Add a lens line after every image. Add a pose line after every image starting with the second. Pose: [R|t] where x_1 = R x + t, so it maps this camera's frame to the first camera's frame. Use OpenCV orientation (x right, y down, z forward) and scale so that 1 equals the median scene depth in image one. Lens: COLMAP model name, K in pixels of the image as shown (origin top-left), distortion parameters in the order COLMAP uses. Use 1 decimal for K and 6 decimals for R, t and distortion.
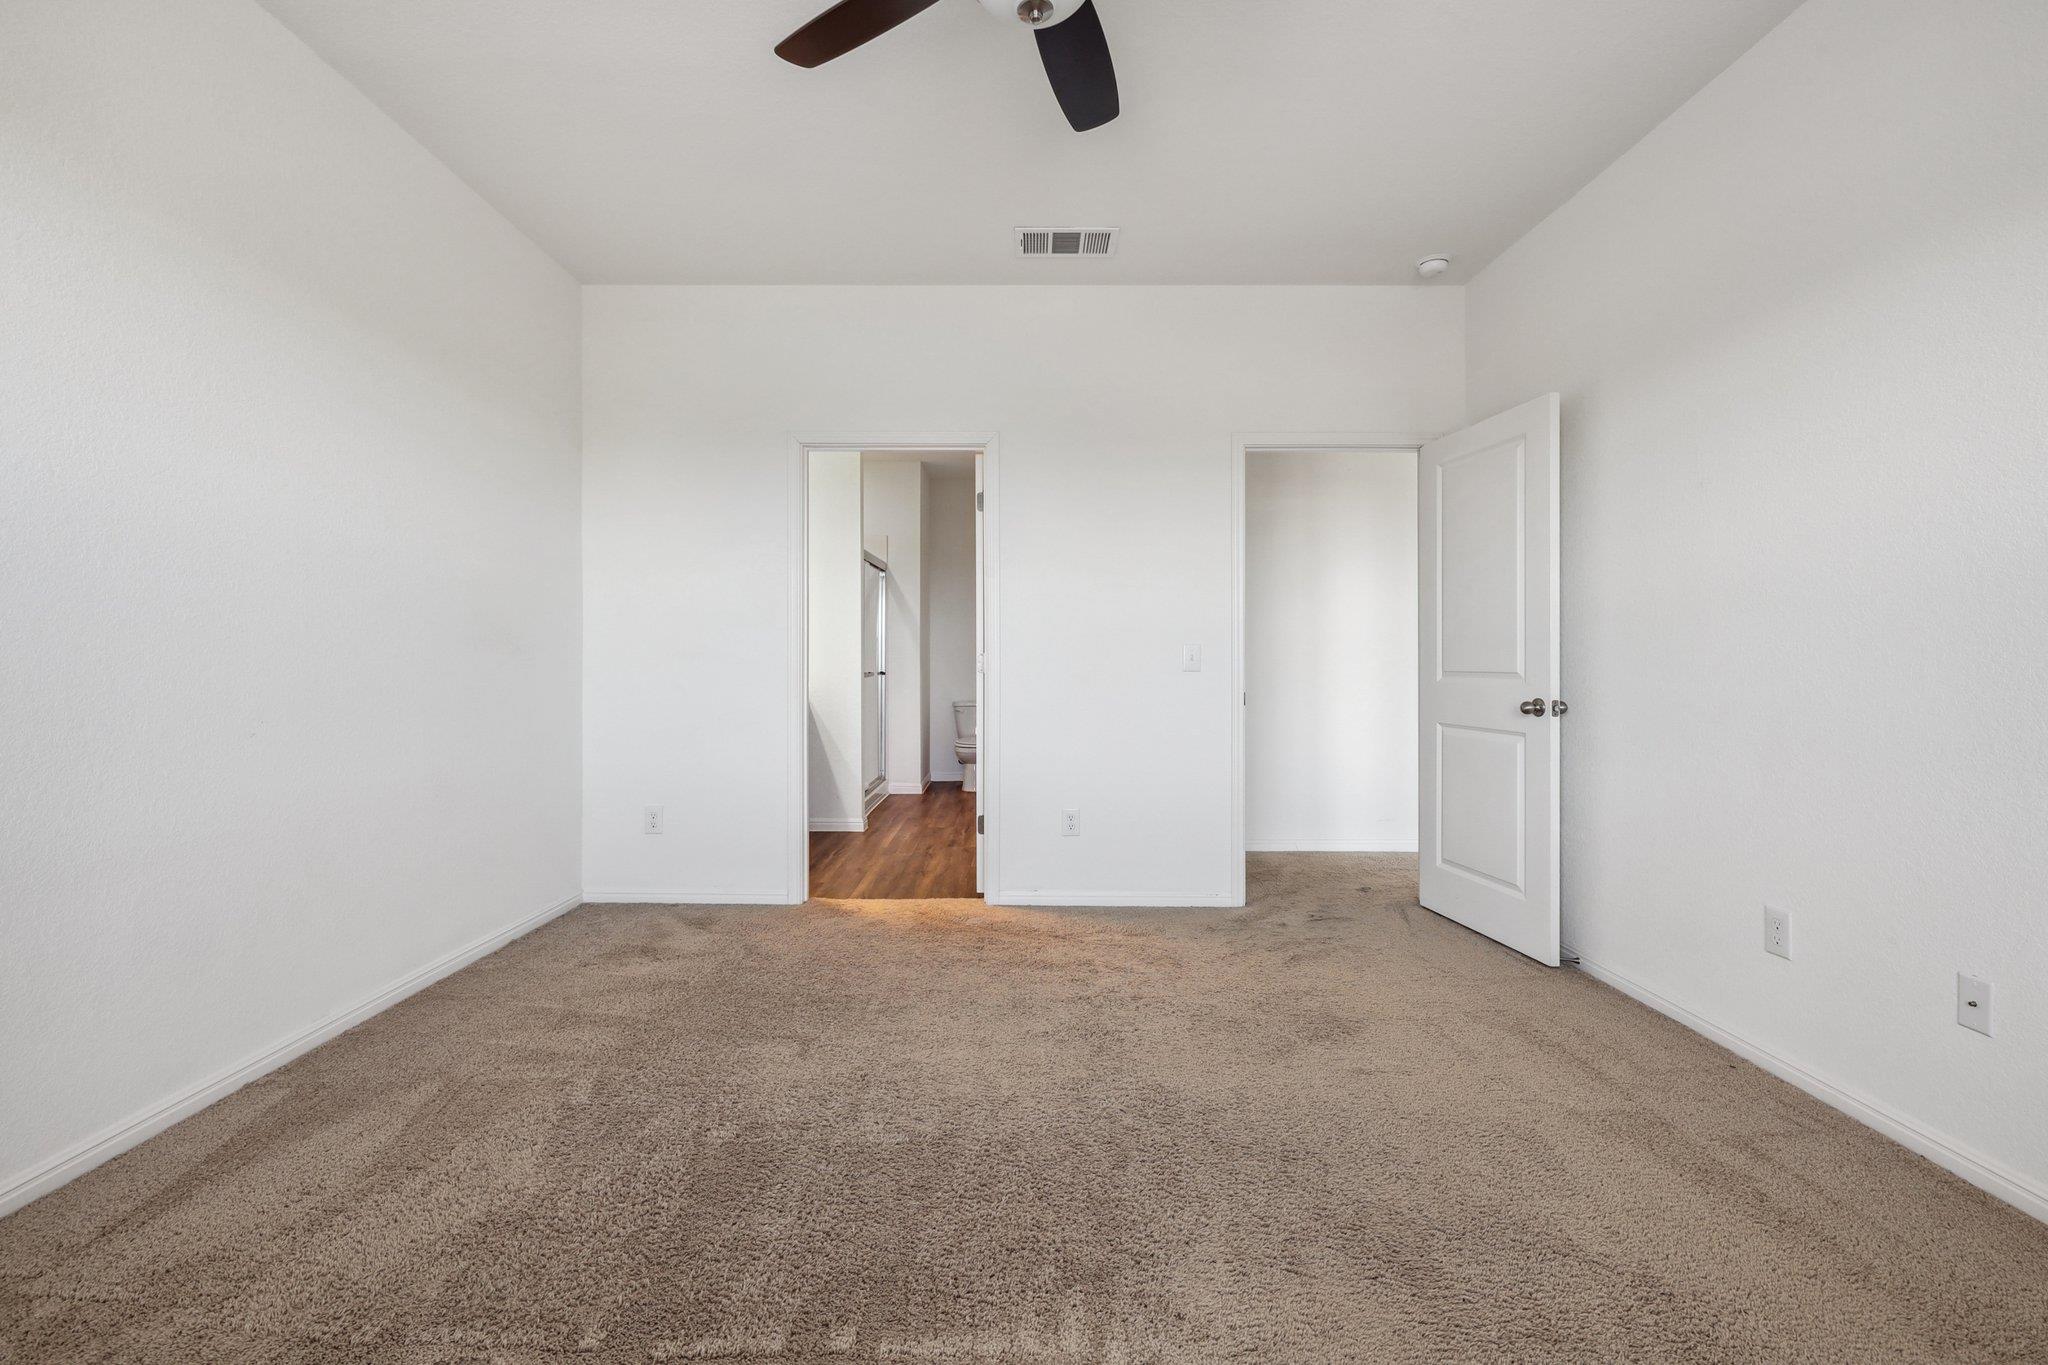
lens RADIAL K [[880.3, 0, 1026.1], [0, 880.3, 670.3], [0, 0, 1]] dist [0.005215, -0.000764]
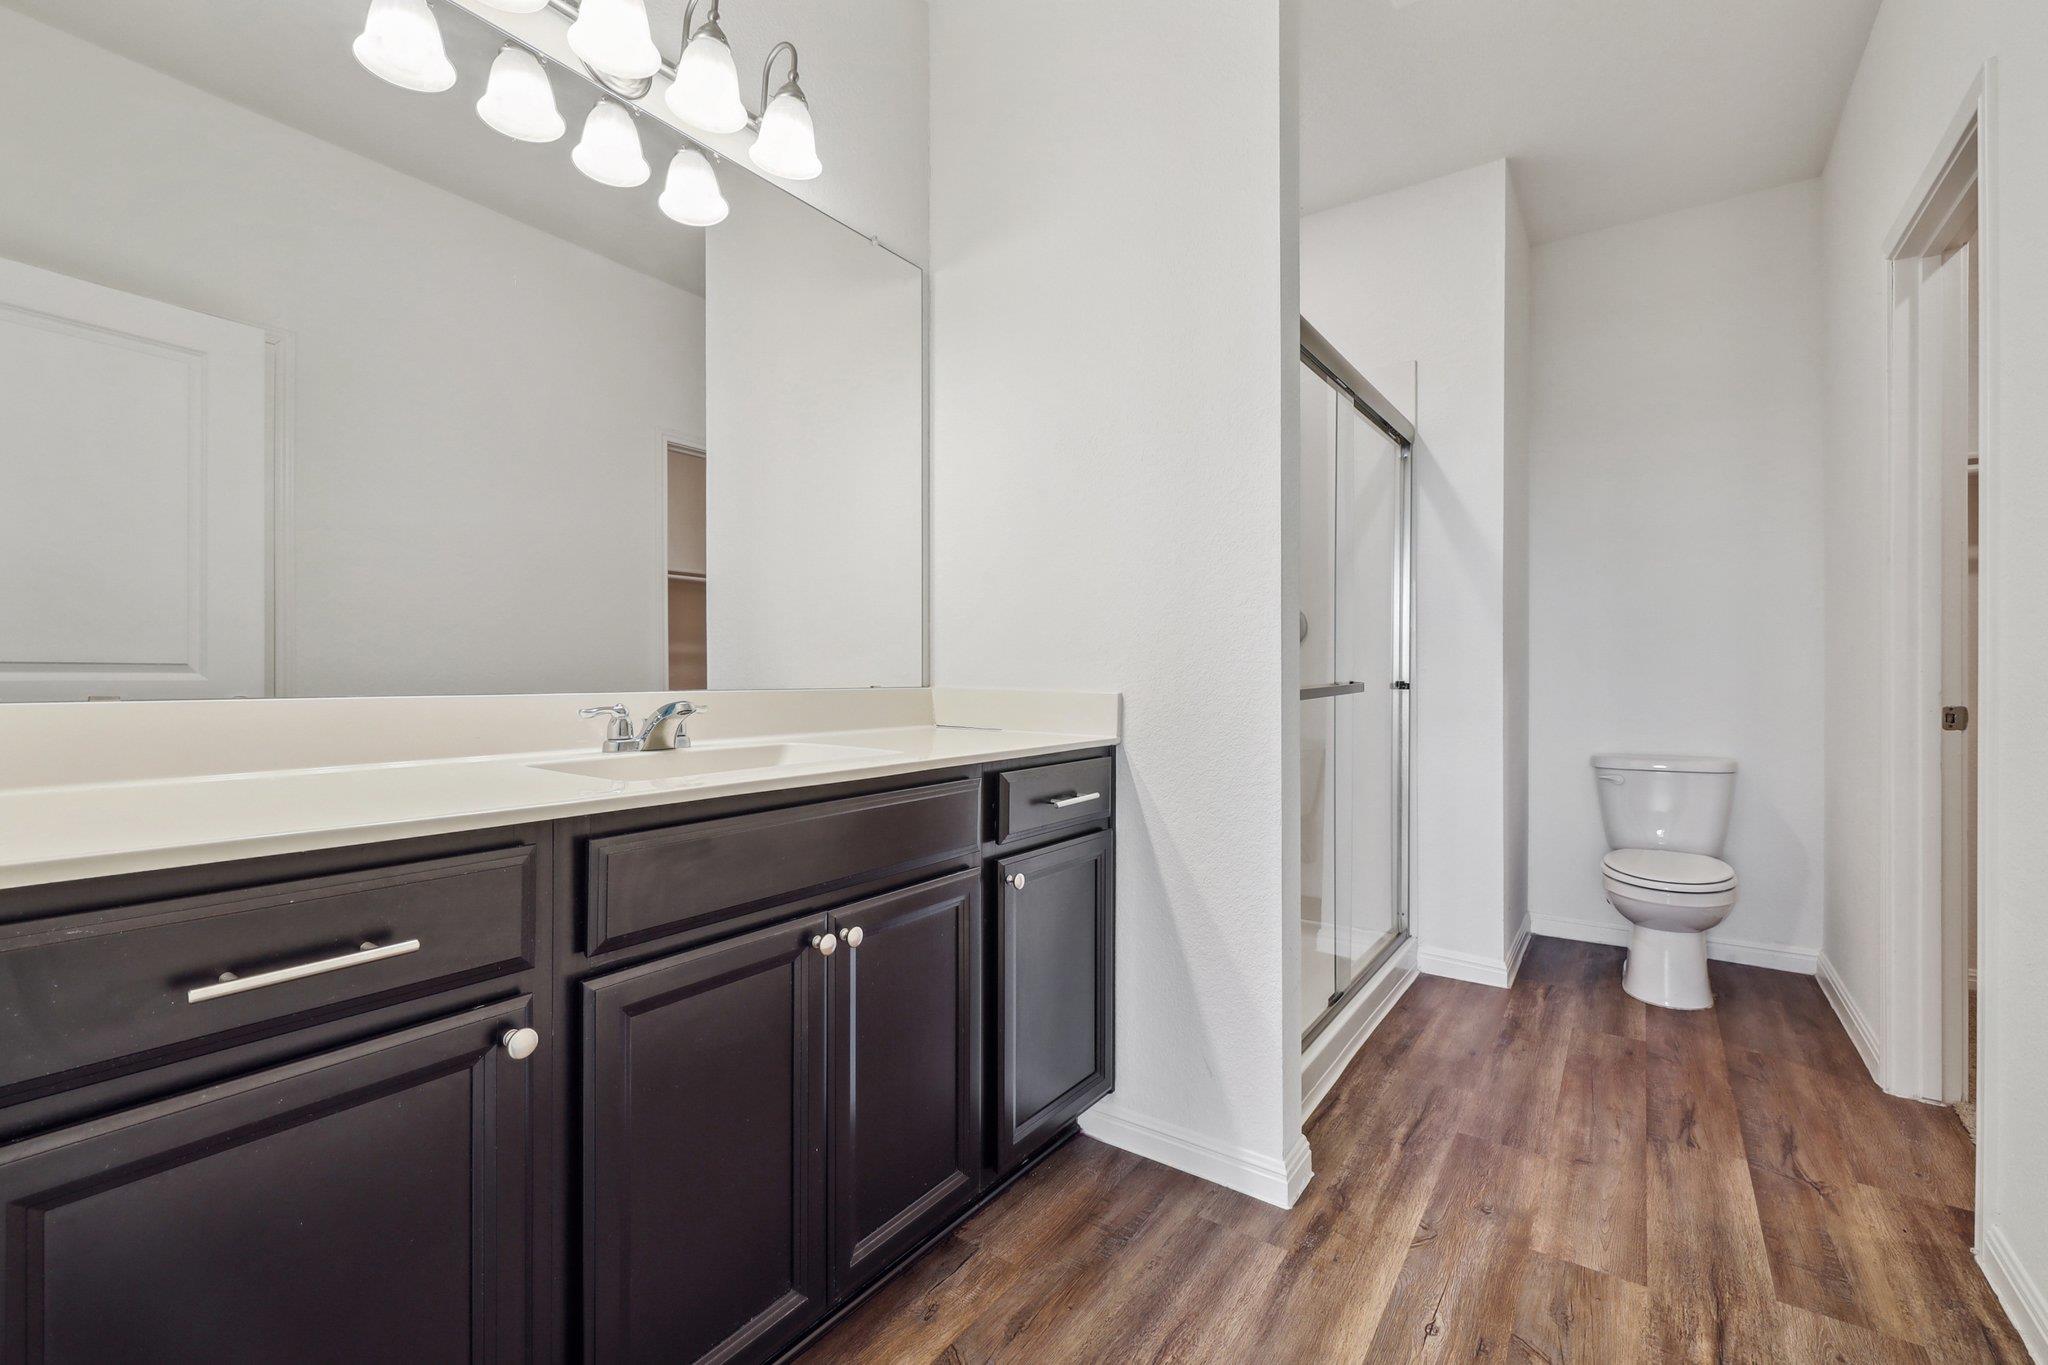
lens RADIAL K [[880.3, 0, 1038.0], [0, 880.3, 669.1], [0, 0, 1]] dist [0.005215, -0.000764]
pose [[0.819050, -0.013510, -0.573563, -0.061692], [0.007759, 0.999892, -0.012472, -0.001097], [0.573670, 0.005765, 0.819066, 0.549255]]
